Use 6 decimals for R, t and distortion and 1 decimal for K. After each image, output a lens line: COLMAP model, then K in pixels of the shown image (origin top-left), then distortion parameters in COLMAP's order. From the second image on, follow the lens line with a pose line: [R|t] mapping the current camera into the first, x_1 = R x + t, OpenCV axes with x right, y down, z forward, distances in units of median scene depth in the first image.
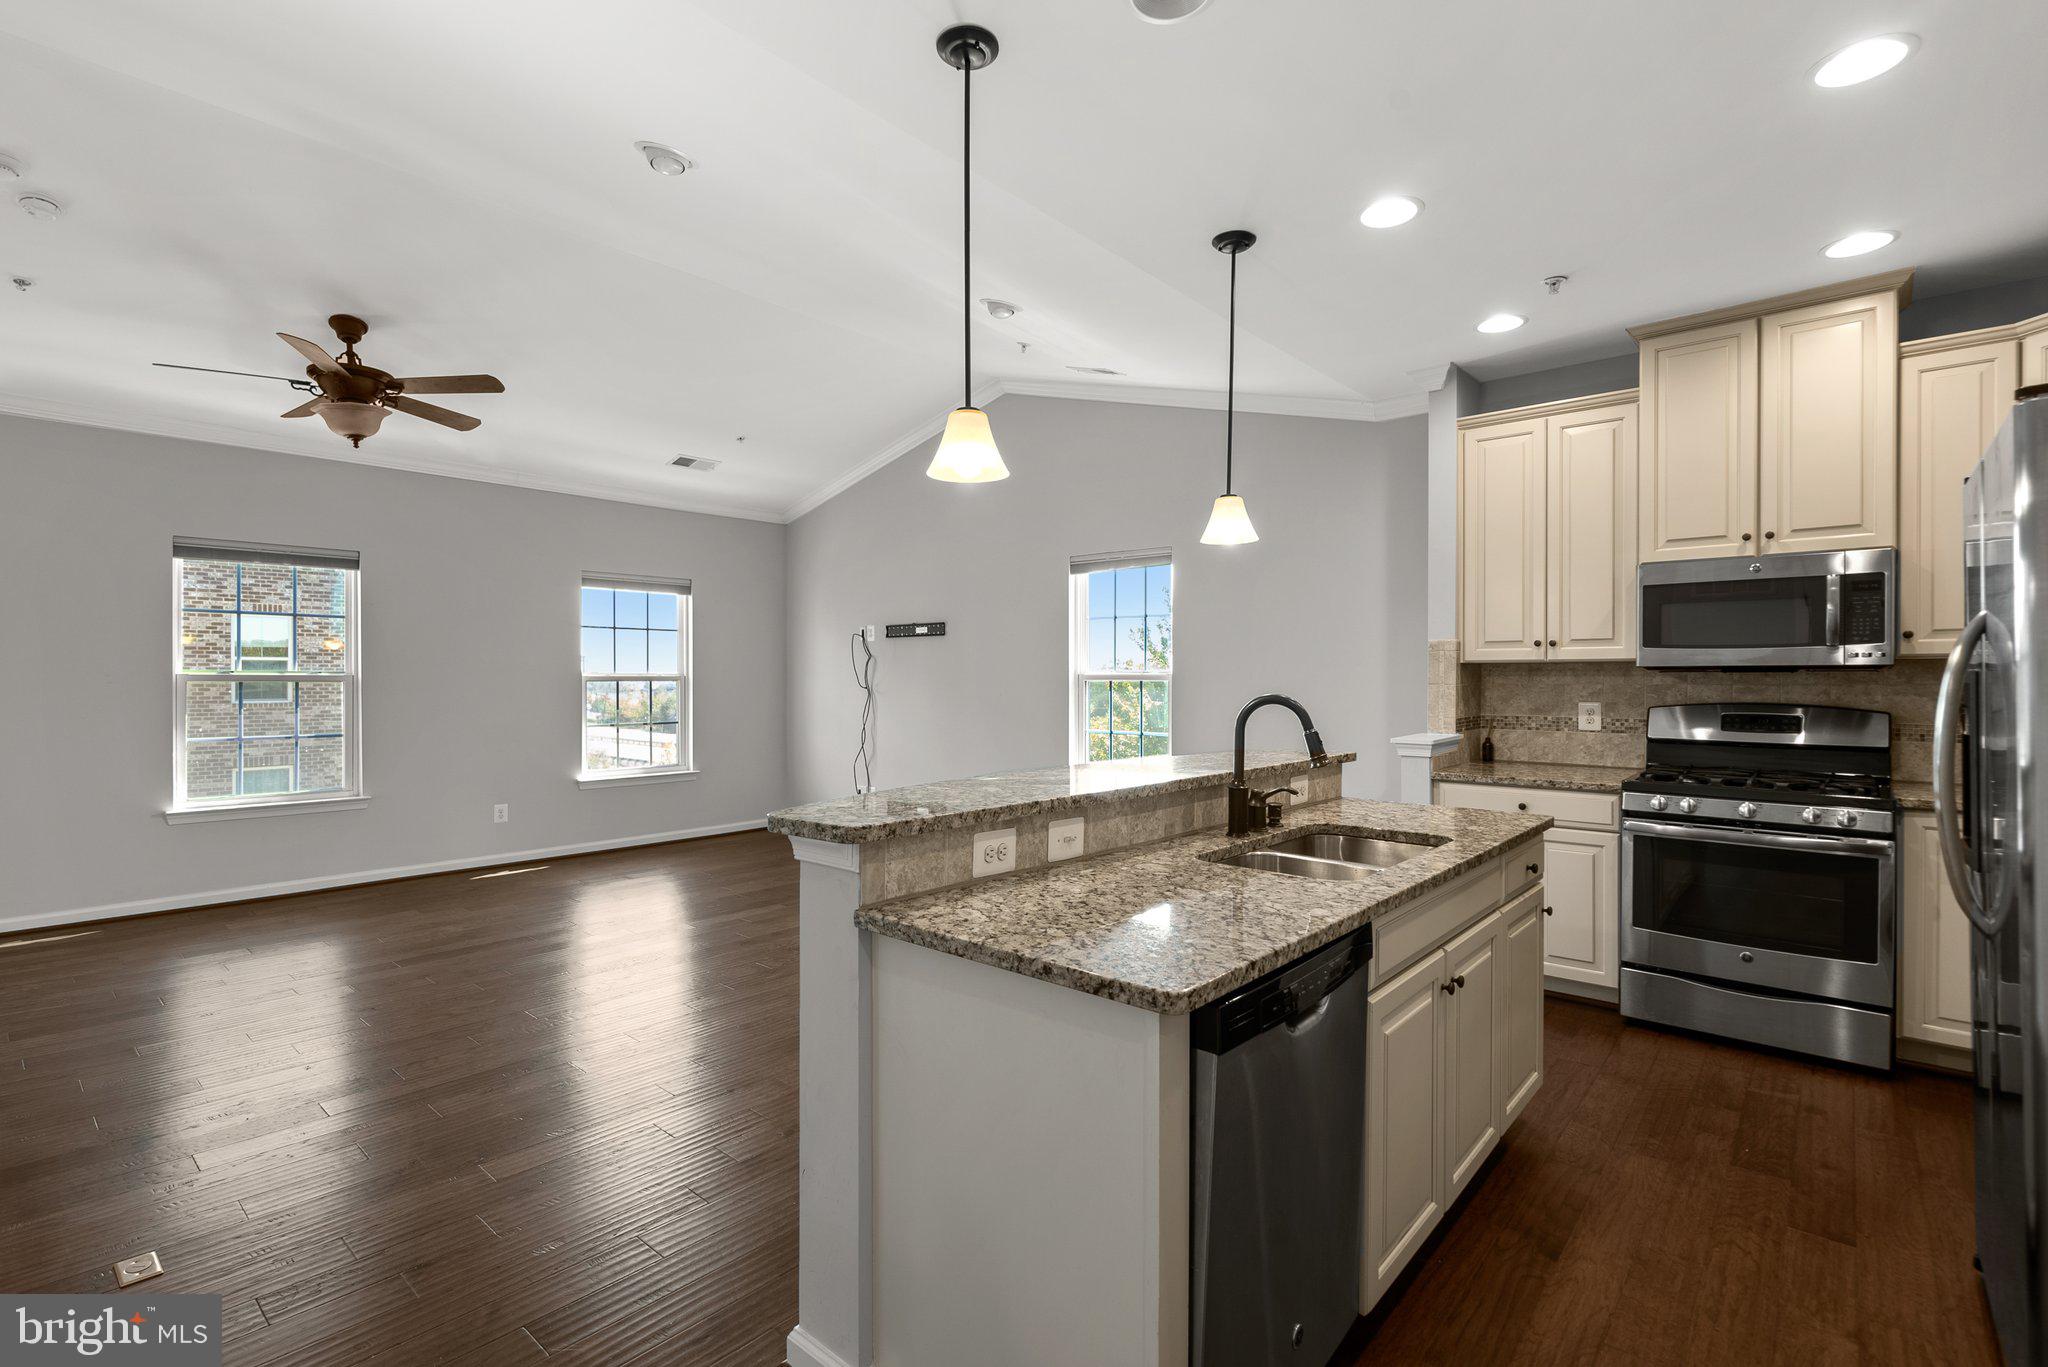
lens RADIAL K [[950.4, 0, 1006.6], [0, 950.4, 683.0], [0, 0, 1]] dist [-0.005211, 0.002057]
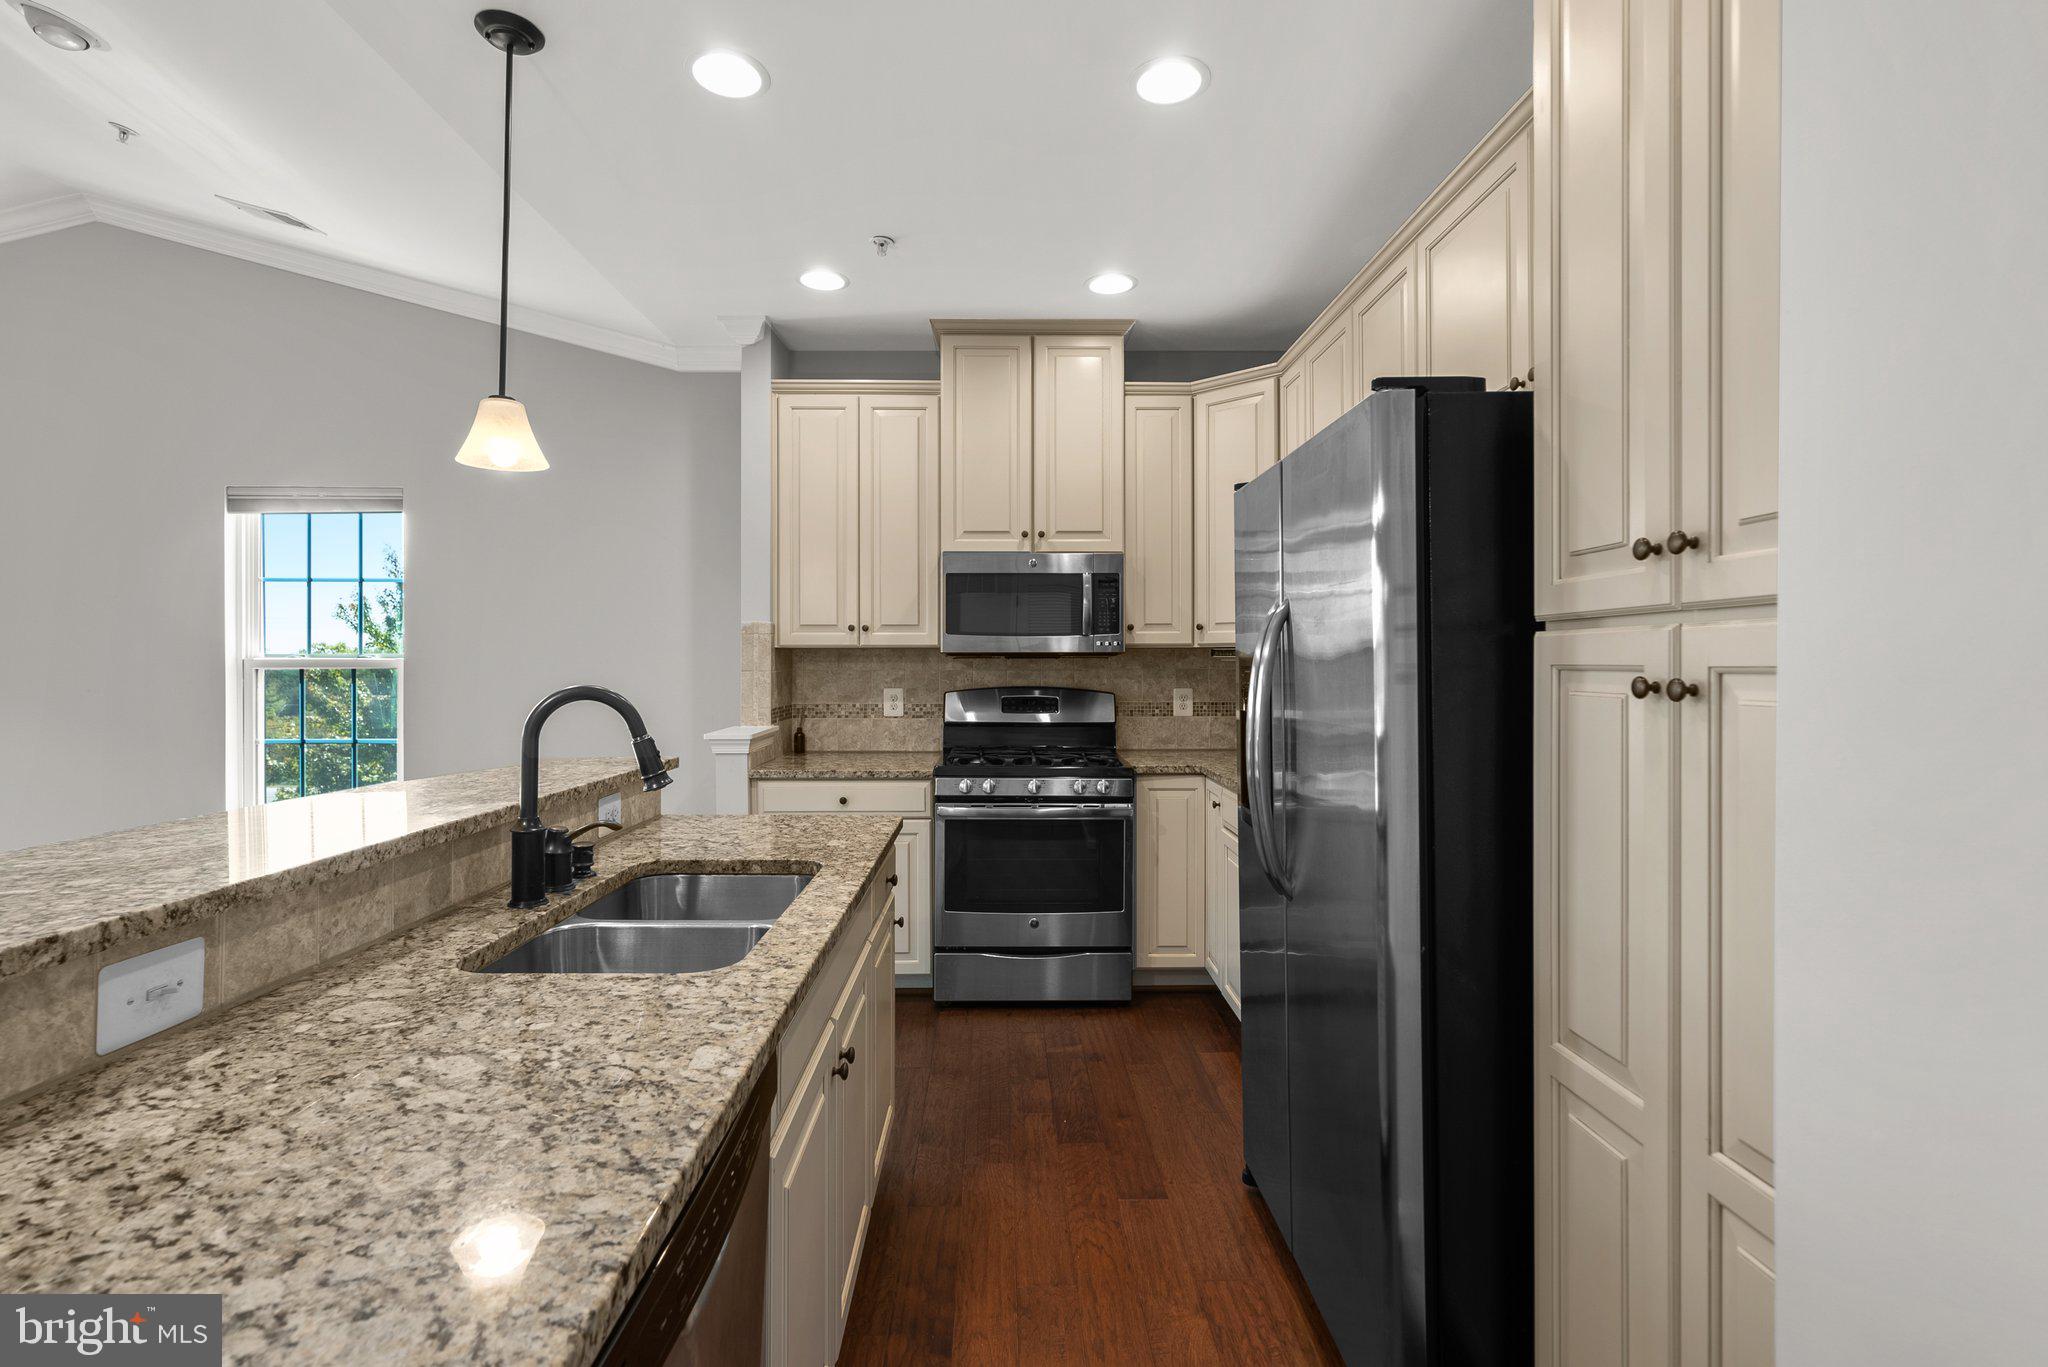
lens RADIAL K [[950.4, 0, 1025.1], [0, 950.4, 667.4], [0, 0, 1]] dist [-0.005211, 0.002057]
pose [[0.728998, -0.001769, 0.684513, 0.033319], [0.004984, 0.999984, -0.002723, 0.001872], [-0.684497, 0.005397, 0.728995, 0.205213]]
